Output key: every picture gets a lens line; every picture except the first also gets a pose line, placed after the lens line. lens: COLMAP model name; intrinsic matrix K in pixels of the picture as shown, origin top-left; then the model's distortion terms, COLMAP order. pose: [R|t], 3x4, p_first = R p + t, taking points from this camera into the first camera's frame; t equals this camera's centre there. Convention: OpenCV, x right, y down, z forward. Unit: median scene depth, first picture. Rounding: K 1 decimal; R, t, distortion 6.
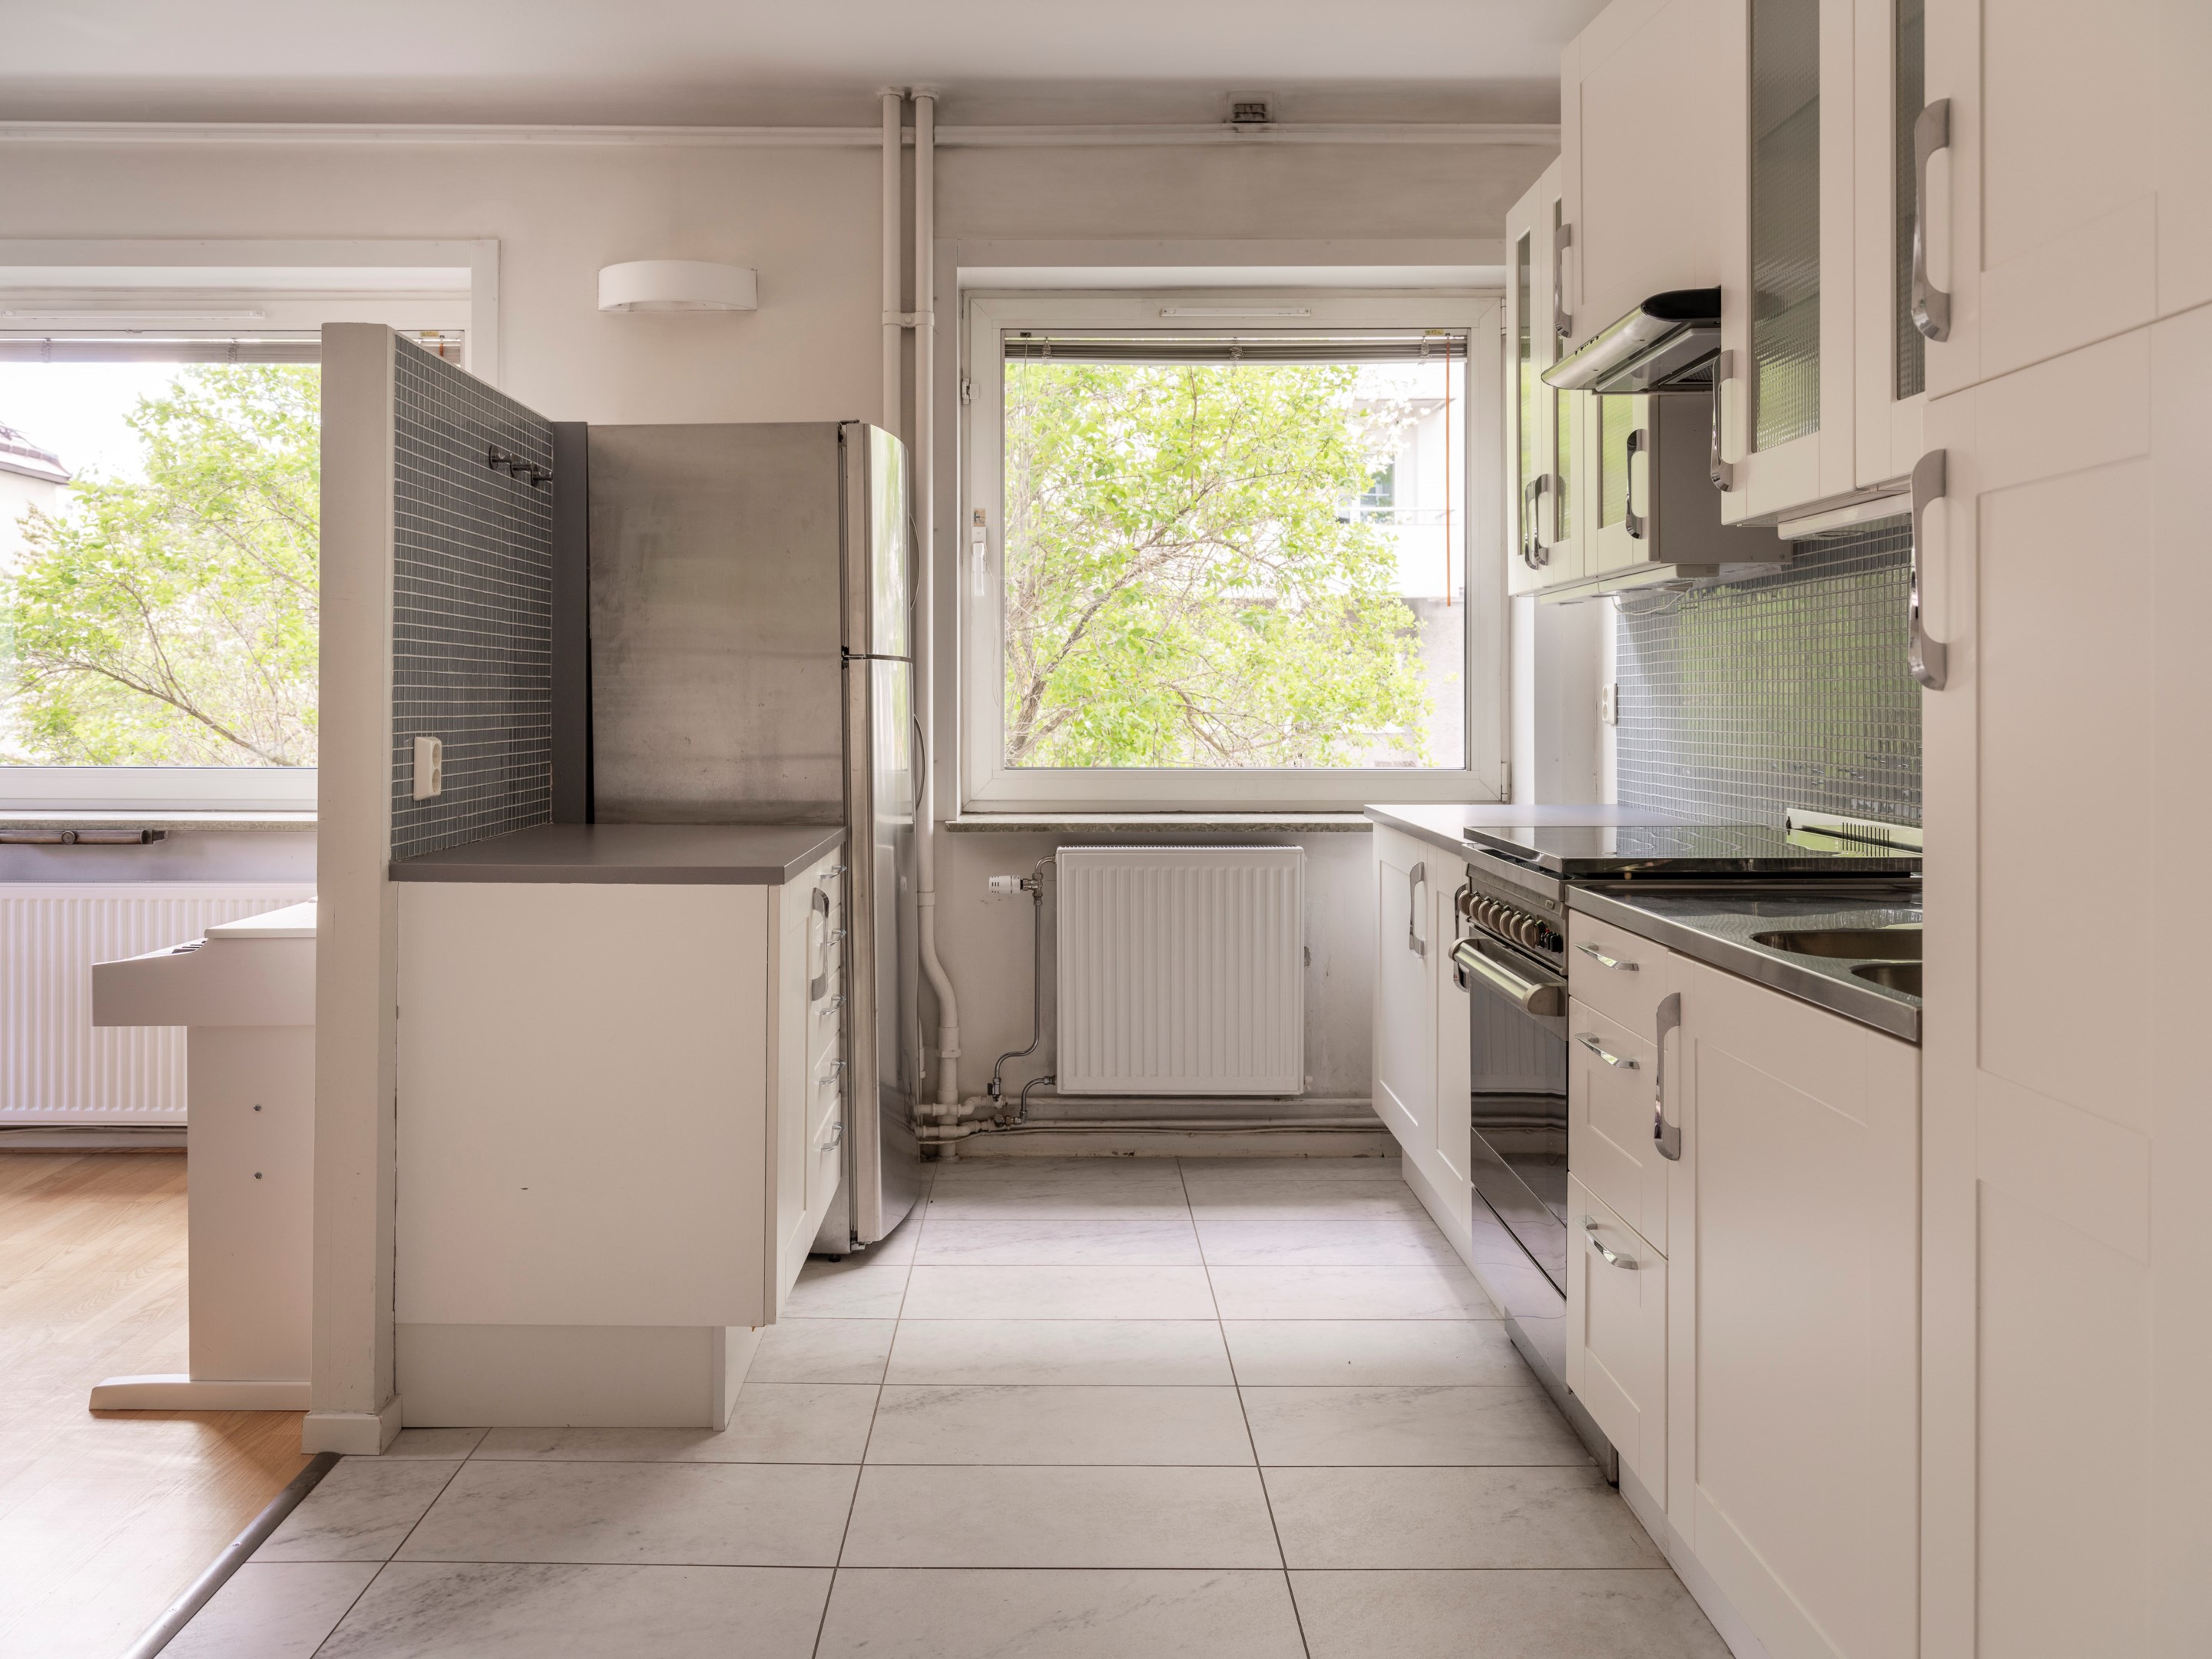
lens RADIAL K [[1681.9, 0, 1022.9], [0, 1681.9, 709.2], [0, 0, 1]] dist [0.005969, -0.003310]
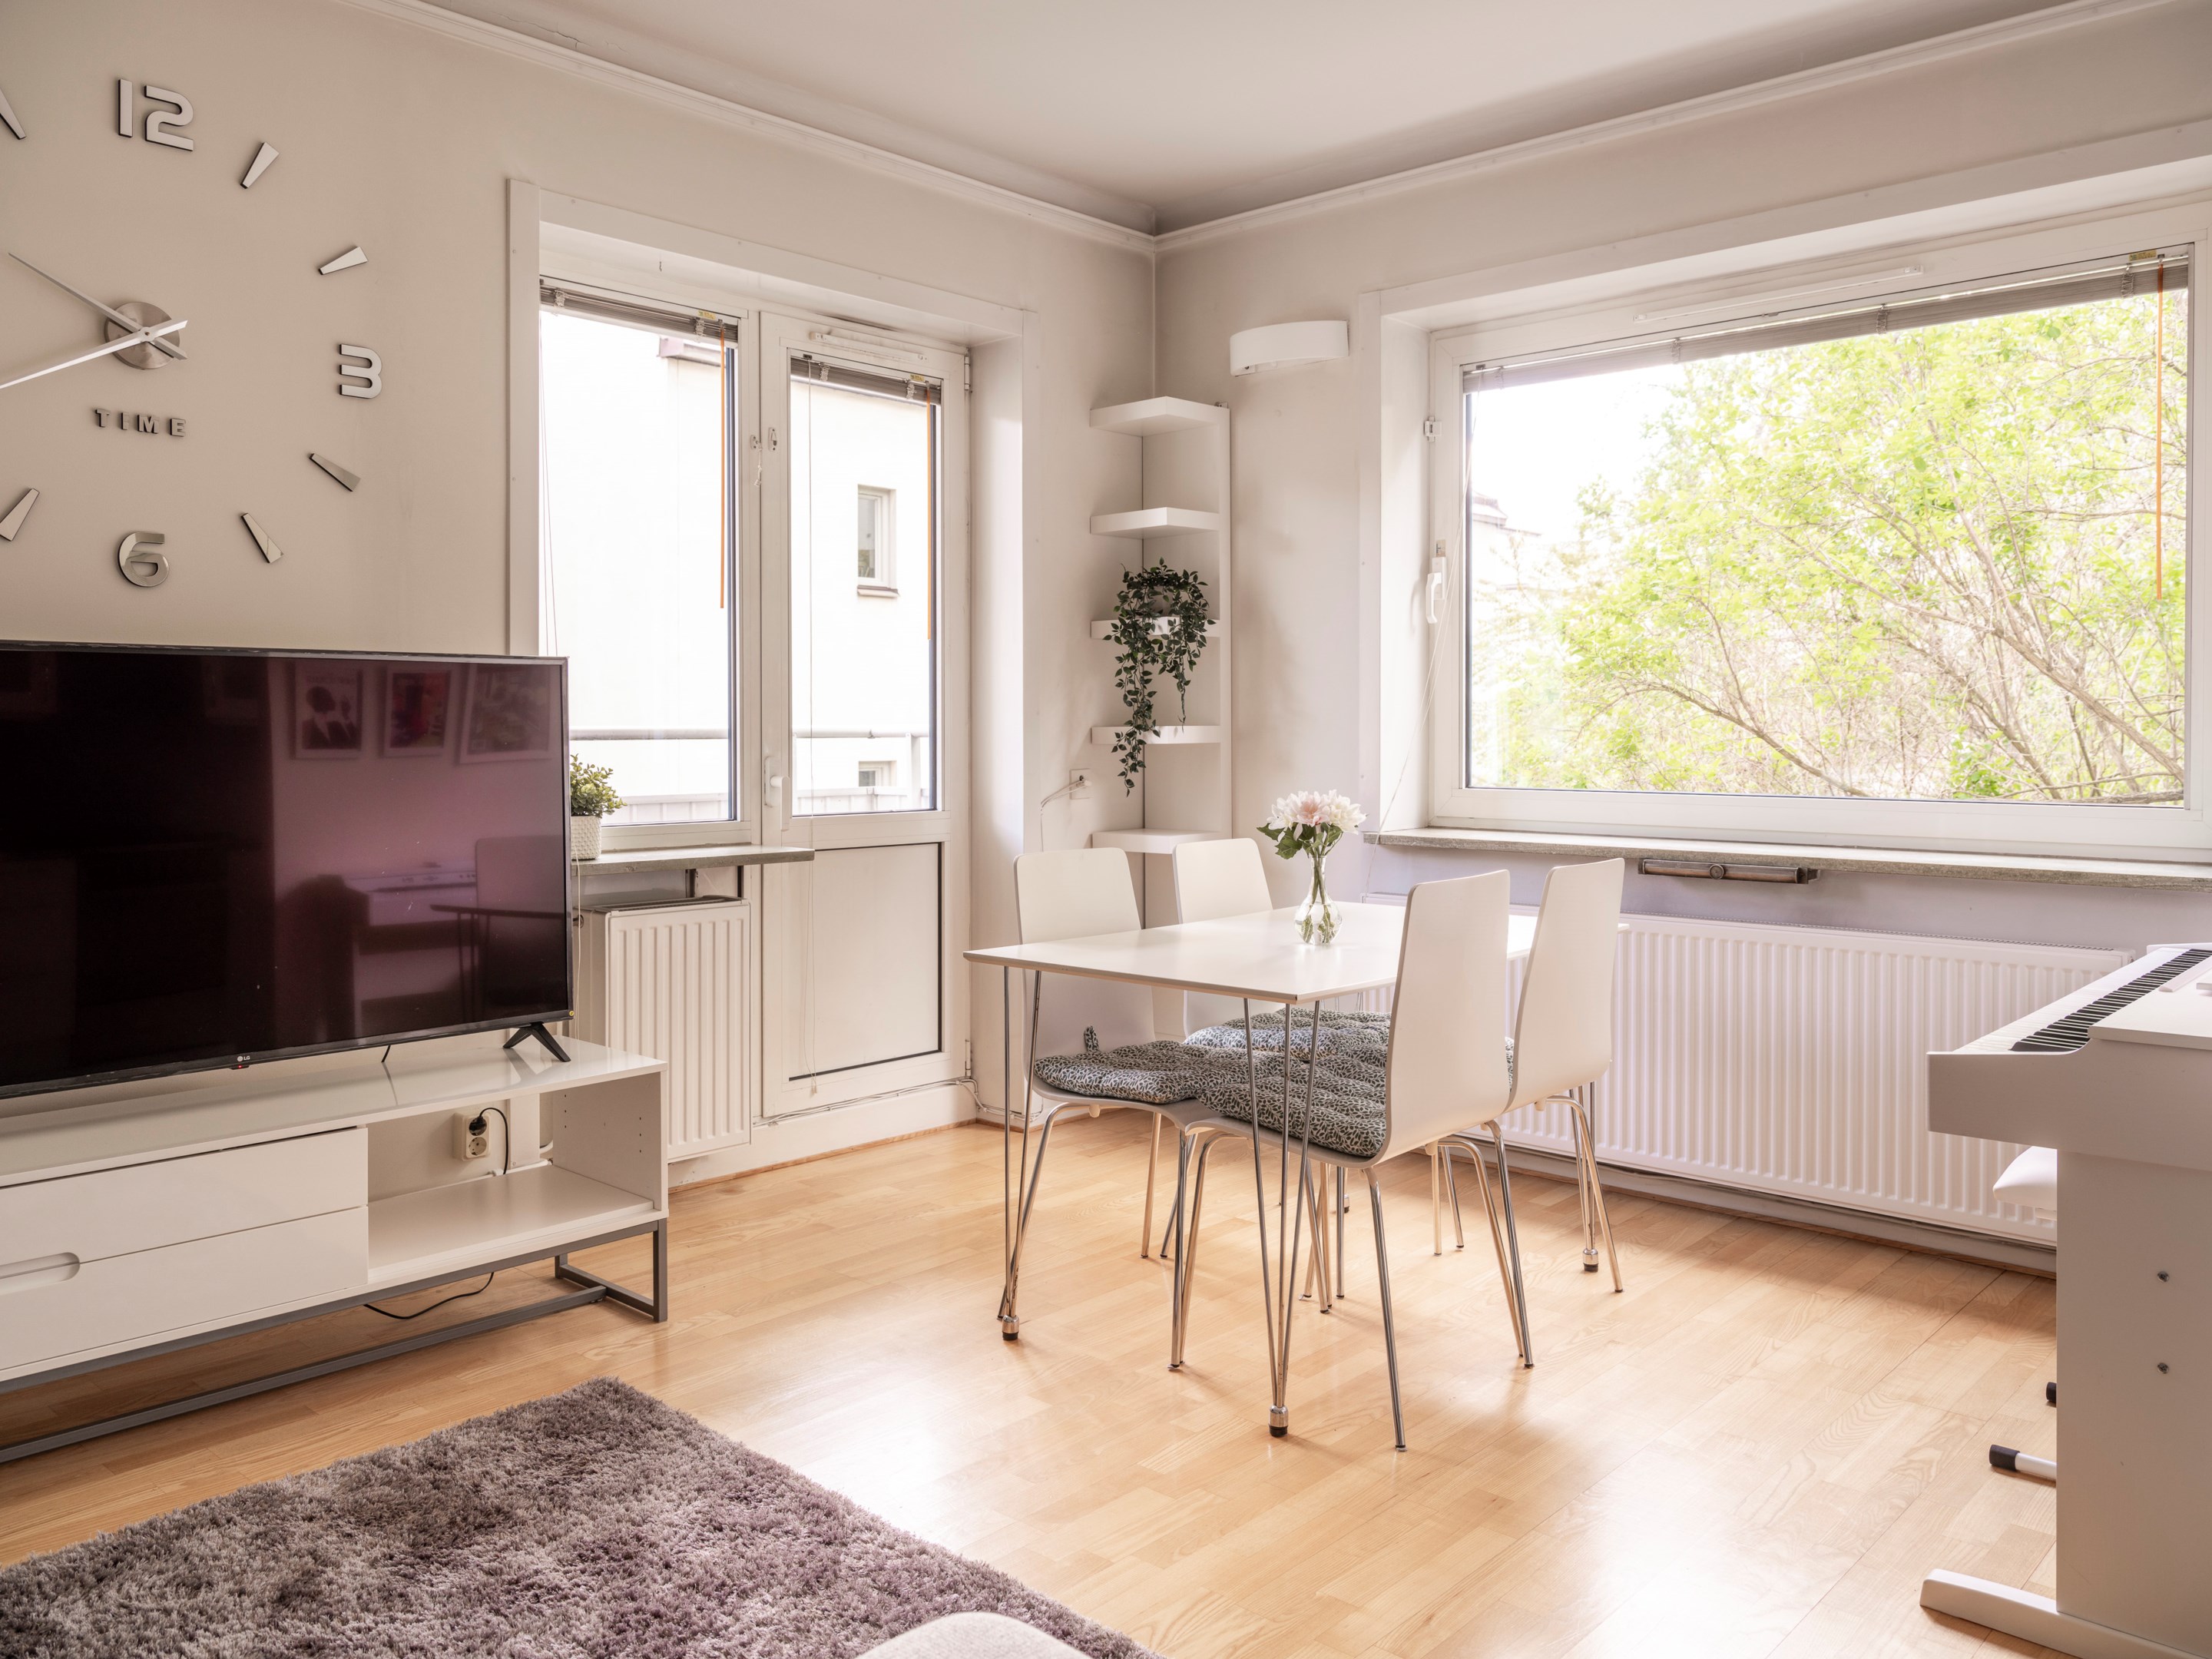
lens RADIAL K [[1679.9, 0, 1106.3], [0, 1679.9, 753.5], [0, 0, 1]] dist [0.007009, 0.000986]
pose [[0.741328, 0.009189, -0.671080, -0.234303], [0.000063, 0.999905, 0.013761, -0.001220], [0.671143, -0.010244, 0.741257, 0.113051]]
